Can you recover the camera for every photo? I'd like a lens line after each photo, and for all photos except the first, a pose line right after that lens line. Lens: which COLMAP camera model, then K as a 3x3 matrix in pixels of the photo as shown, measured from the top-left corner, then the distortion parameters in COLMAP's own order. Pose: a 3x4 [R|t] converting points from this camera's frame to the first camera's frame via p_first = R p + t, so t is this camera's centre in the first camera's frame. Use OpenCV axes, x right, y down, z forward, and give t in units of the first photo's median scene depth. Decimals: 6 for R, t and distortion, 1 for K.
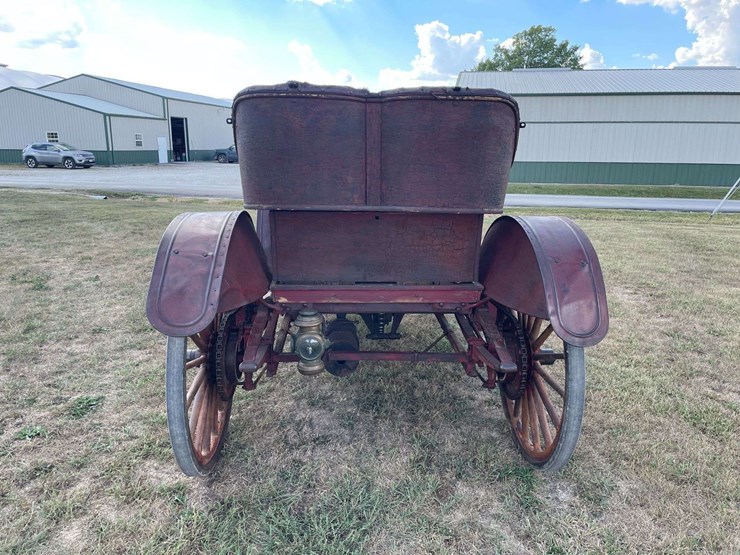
lens RADIAL K [[569.3, 0, 370.0], [0, 569.3, 277.5], [0, 0, 1]] dist [0.106097, -0.139282]
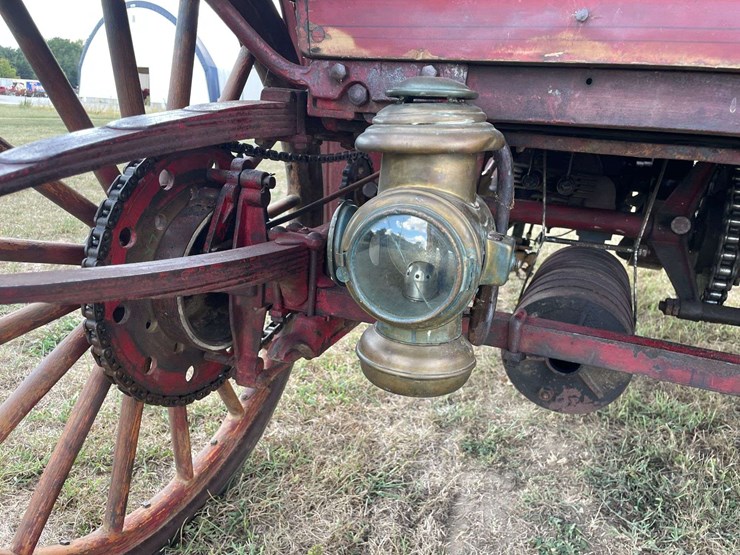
lens RADIAL K [[569.3, 0, 370.0], [0, 569.3, 277.5], [0, 0, 1]] dist [0.106097, -0.139282]
pose [[0.902036, 0.165667, -0.398603, -0.027394], [-0.150908, 0.986181, 0.068372, 0.089802], [0.404422, -0.001522, 0.914571, 0.627490]]
